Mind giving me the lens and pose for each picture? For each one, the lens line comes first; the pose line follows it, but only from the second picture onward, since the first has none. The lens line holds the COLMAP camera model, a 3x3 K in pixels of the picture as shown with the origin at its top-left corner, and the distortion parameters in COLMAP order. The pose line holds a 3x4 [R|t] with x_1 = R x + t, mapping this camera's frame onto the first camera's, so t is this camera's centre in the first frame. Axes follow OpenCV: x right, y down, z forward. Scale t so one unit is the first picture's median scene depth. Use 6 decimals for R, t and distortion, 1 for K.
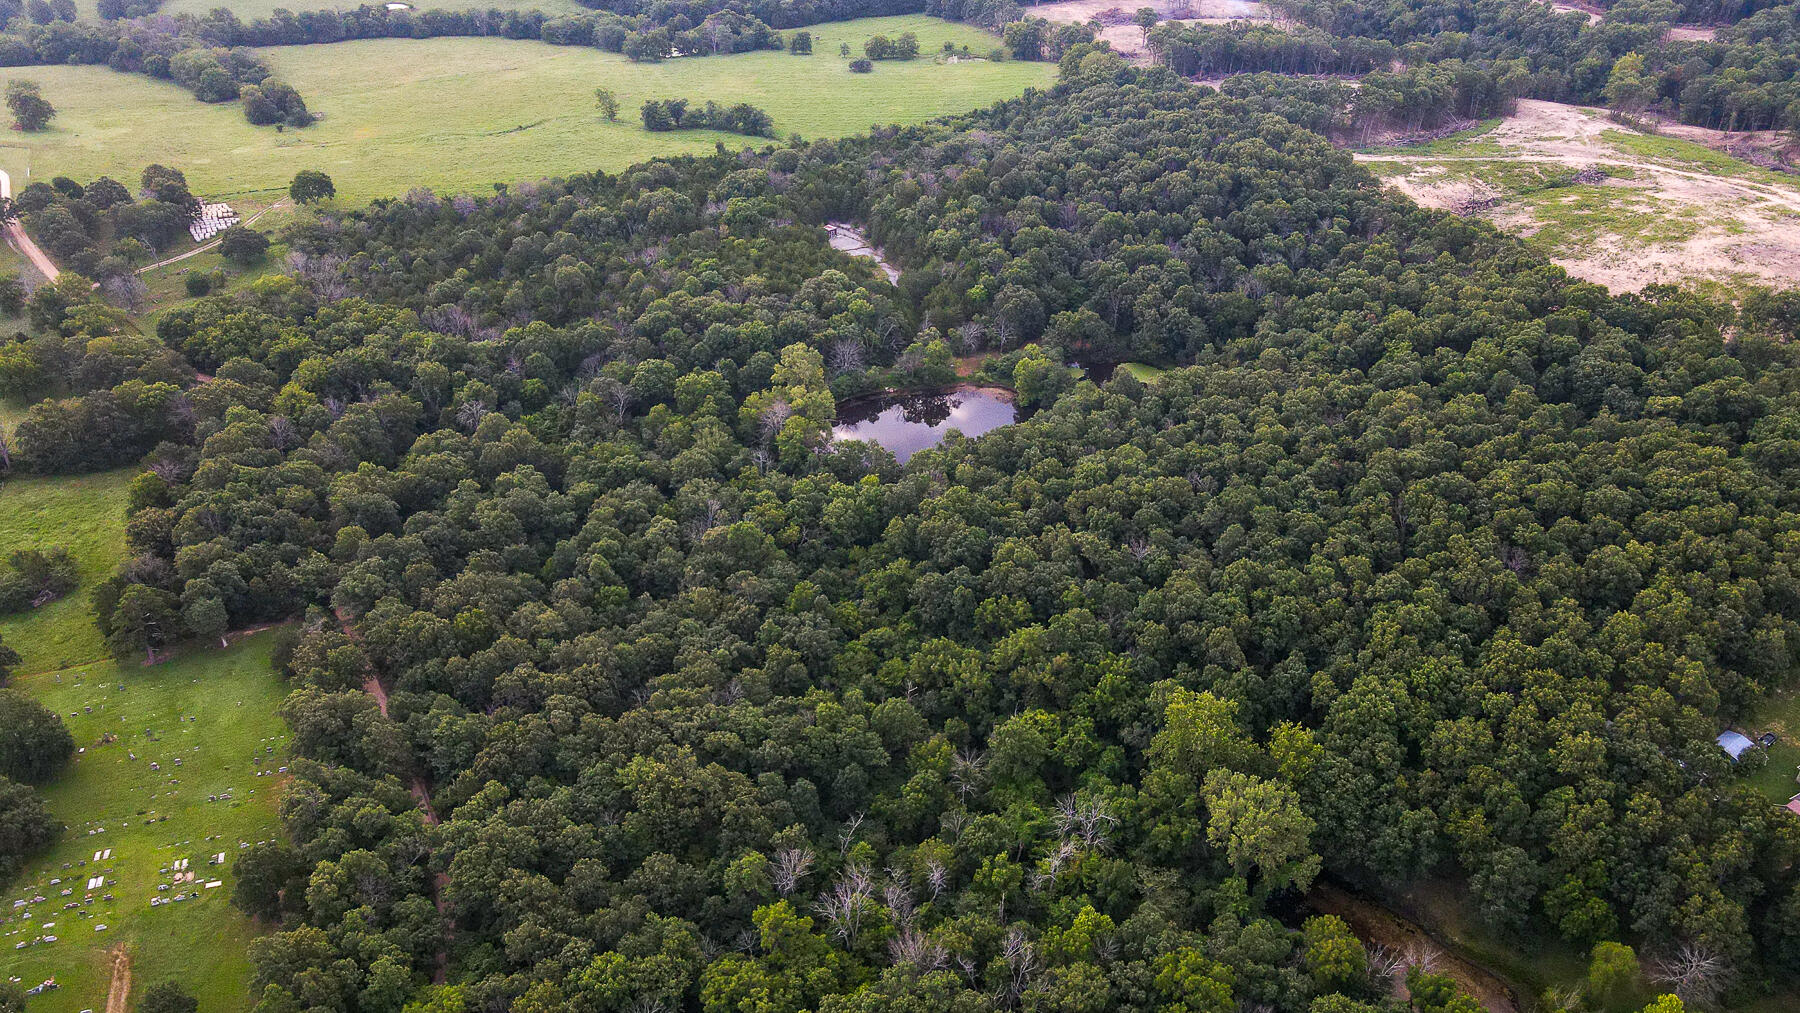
lens RADIAL K [[1352.8, 0, 897.4], [0, 1352.8, 501.5], [0, 0, 1]] dist [0.008668, 0.016008]
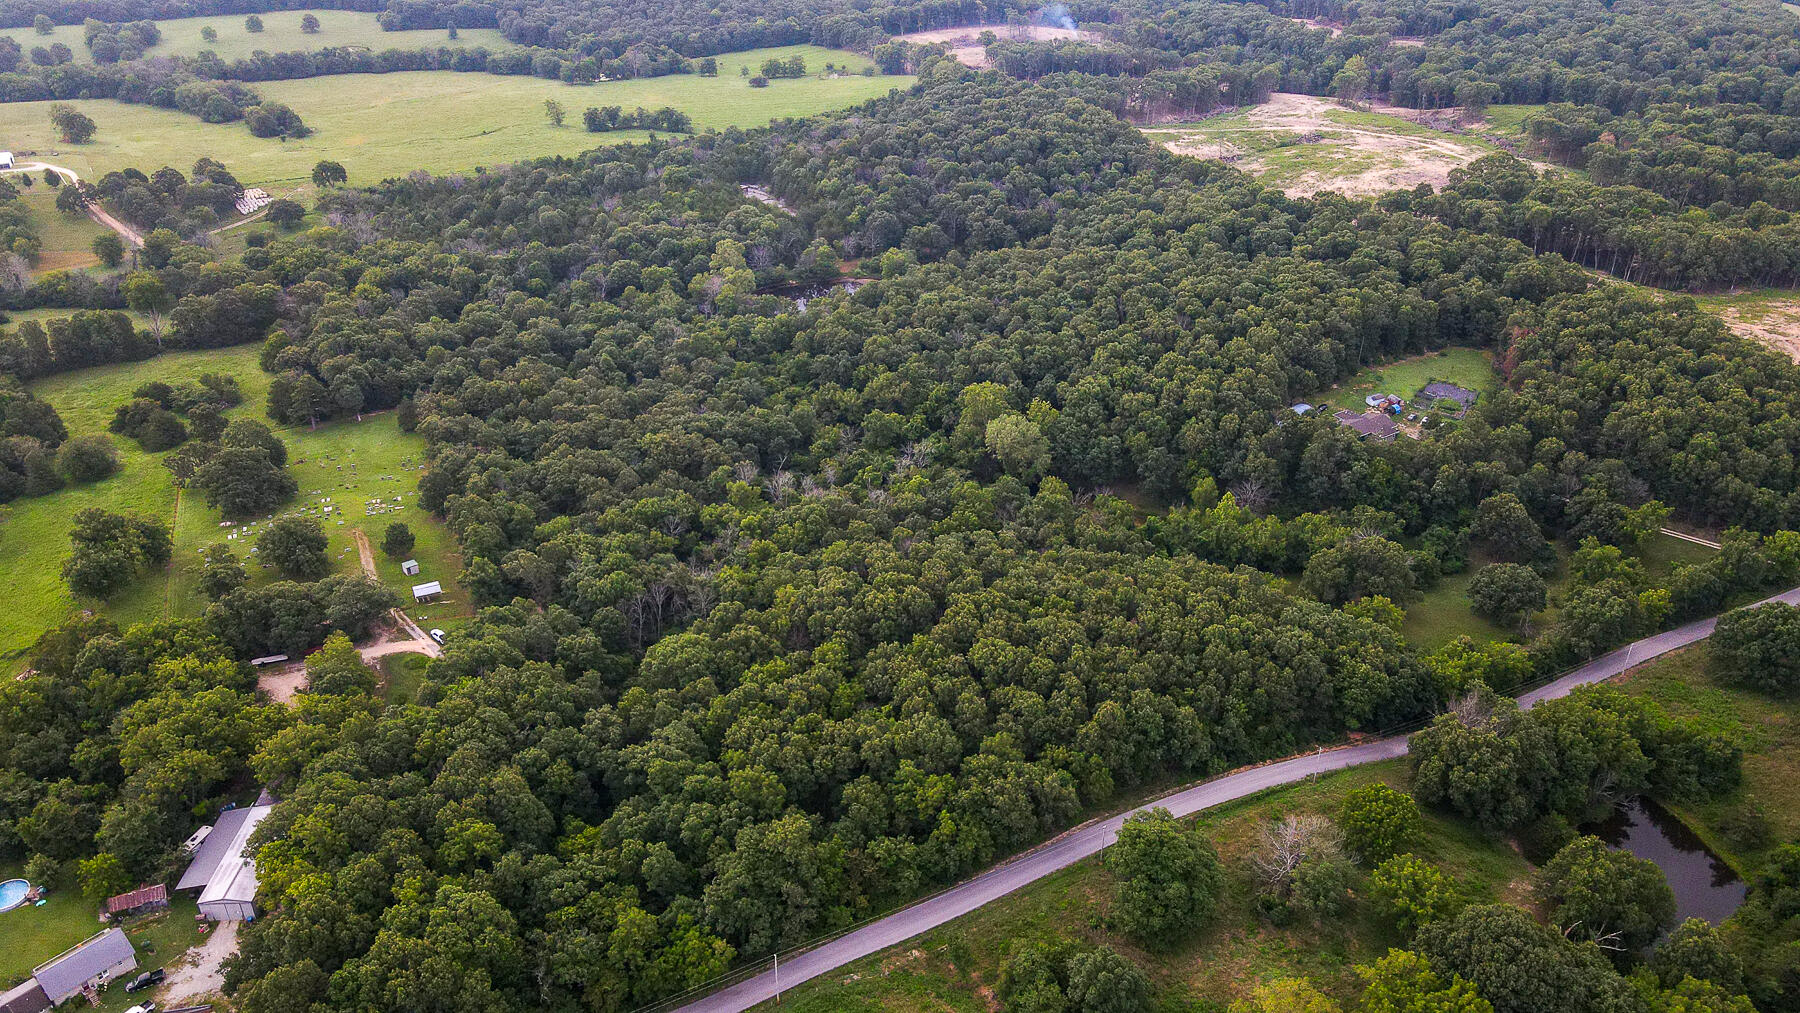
lens RADIAL K [[1352.8, 0, 898.0], [0, 1352.8, 509.8], [0, 0, 1]] dist [0.008668, 0.016008]
pose [[0.996717, -0.044237, 0.067807, -0.002596], [0.046772, 0.998247, -0.036270, 0.192941], [-0.066083, 0.039322, 0.997039, -0.361017]]
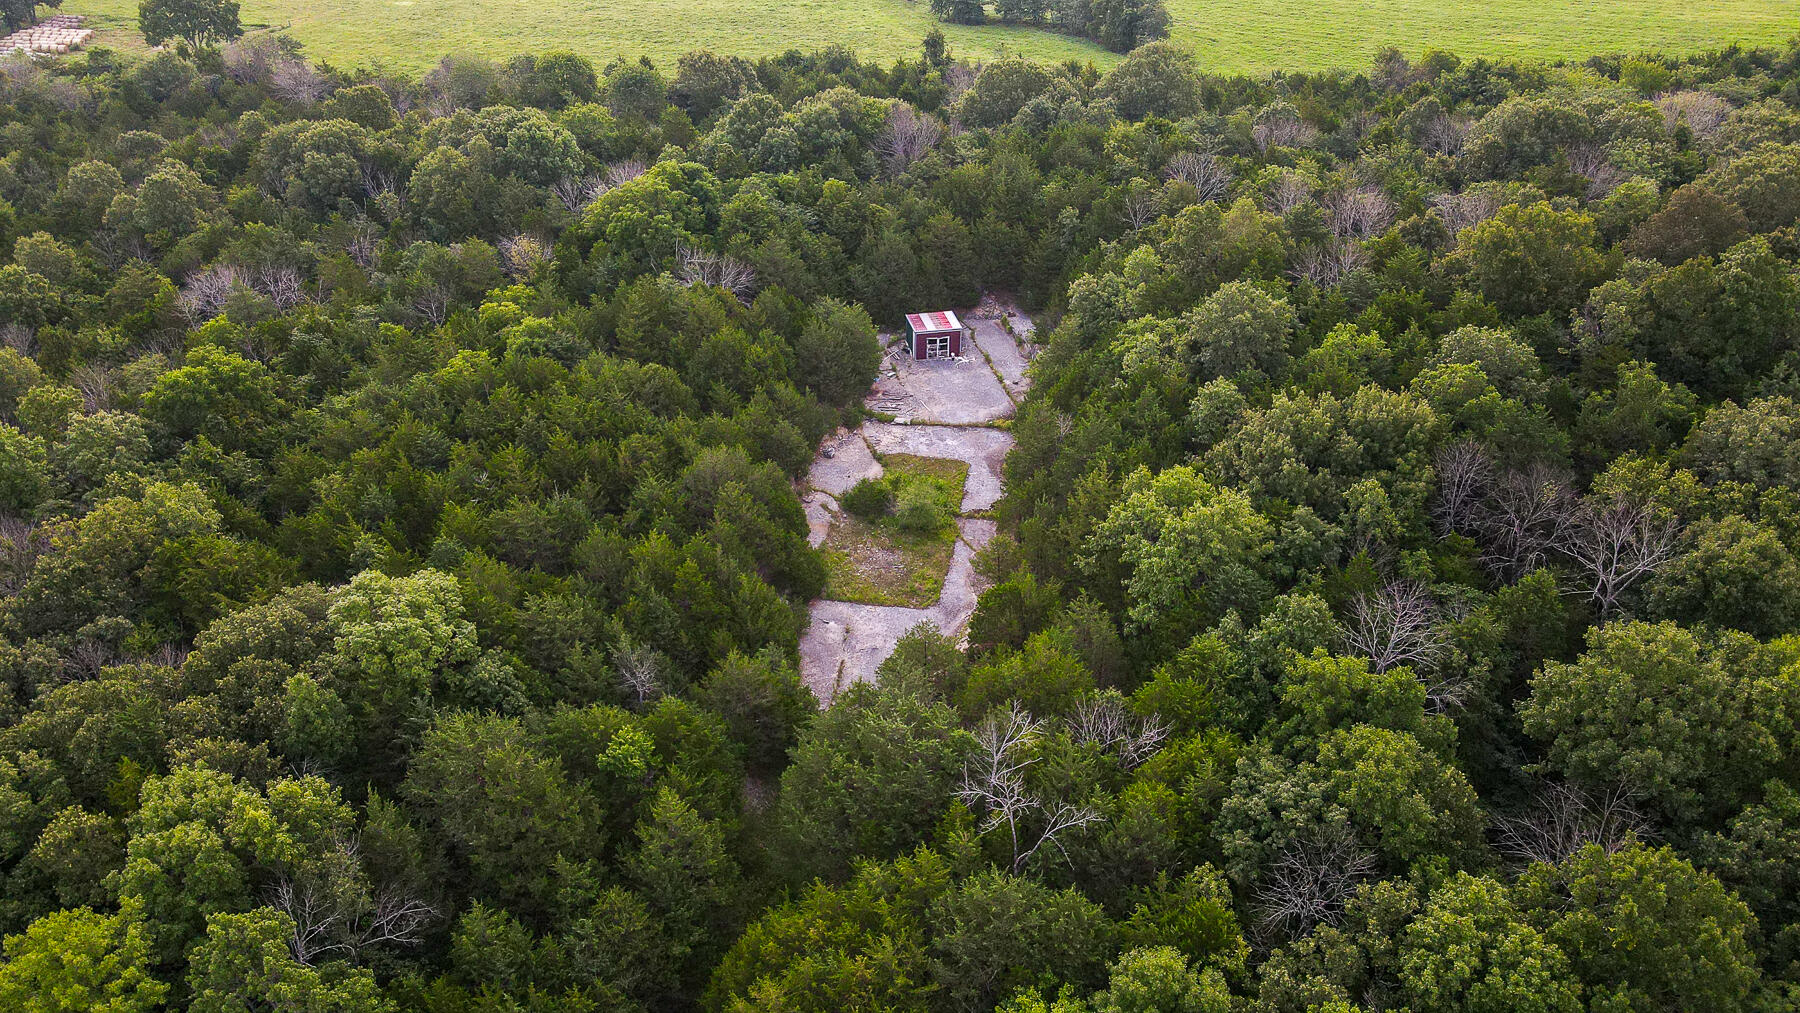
lens RADIAL K [[1352.8, 0, 908.7], [0, 1352.8, 502.7], [0, 0, 1]] dist [0.008668, 0.016008]
pose [[0.851558, 0.275008, -0.446341, 0.091179], [-0.271013, 0.959707, 0.074259, -0.214365], [0.448778, 0.057728, 0.891777, 0.867413]]
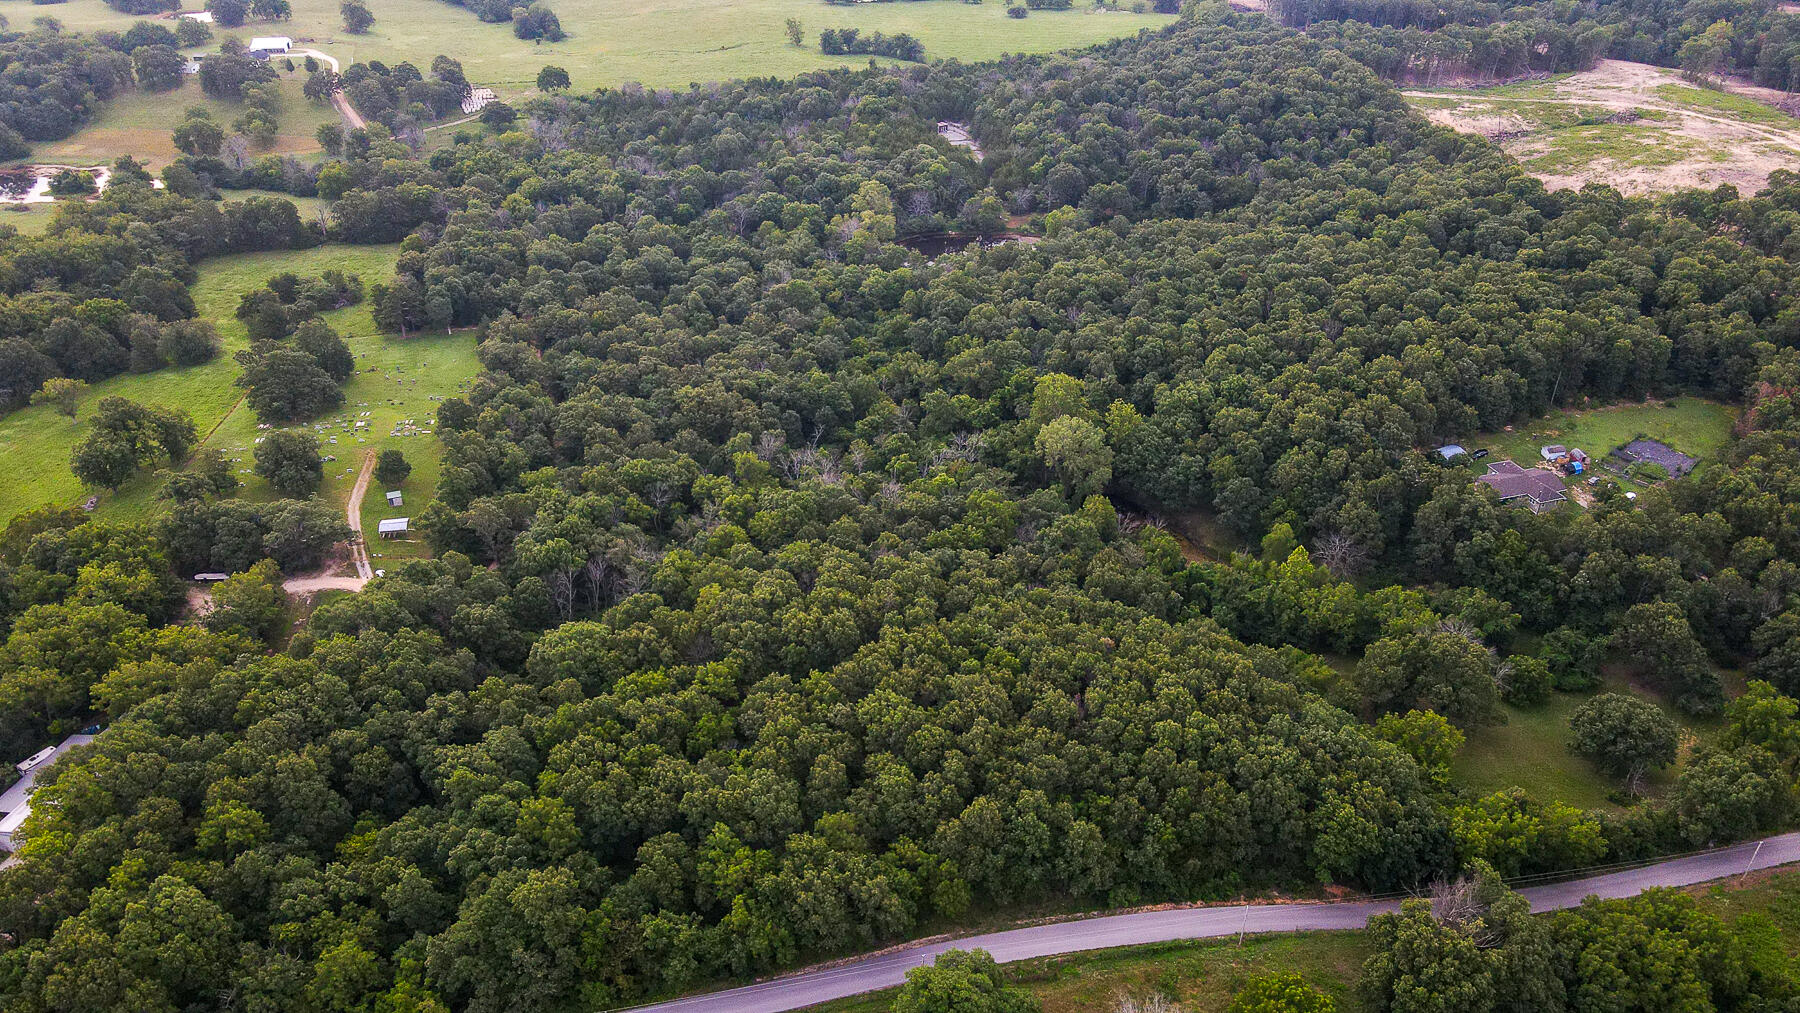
lens RADIAL K [[1352.8, 0, 889.4], [0, 1352.8, 503.2], [0, 0, 1]] dist [0.008668, 0.016008]
pose [[0.981588, 0.096551, -0.164814, 0.161075], [-0.095918, 0.995319, 0.011813, 0.152253], [0.165184, 0.004213, 0.986254, -0.257416]]
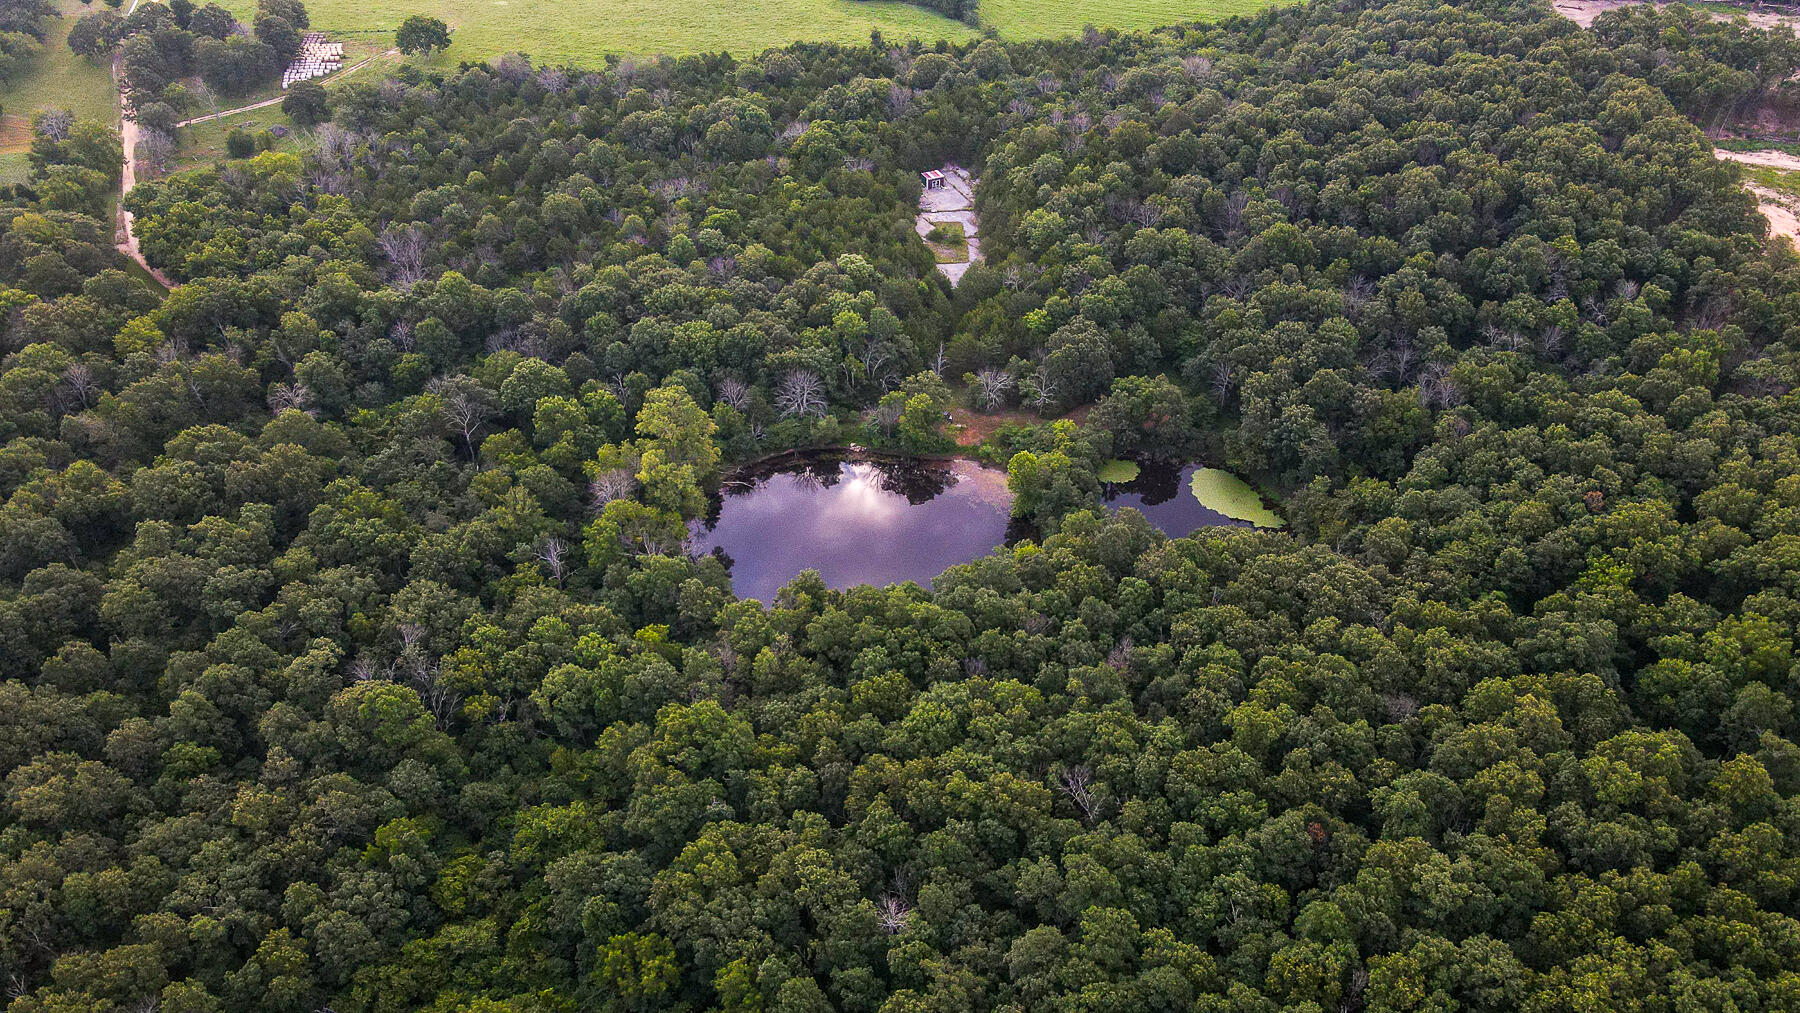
lens RADIAL K [[1352.8, 0, 893.4], [0, 1352.8, 501.5], [0, 0, 1]] dist [0.008668, 0.016008]
pose [[0.935963, 0.206743, -0.285012, 0.208486], [-0.169497, 0.974057, 0.149947, -0.154839], [0.308618, -0.092037, 0.946723, 0.302664]]
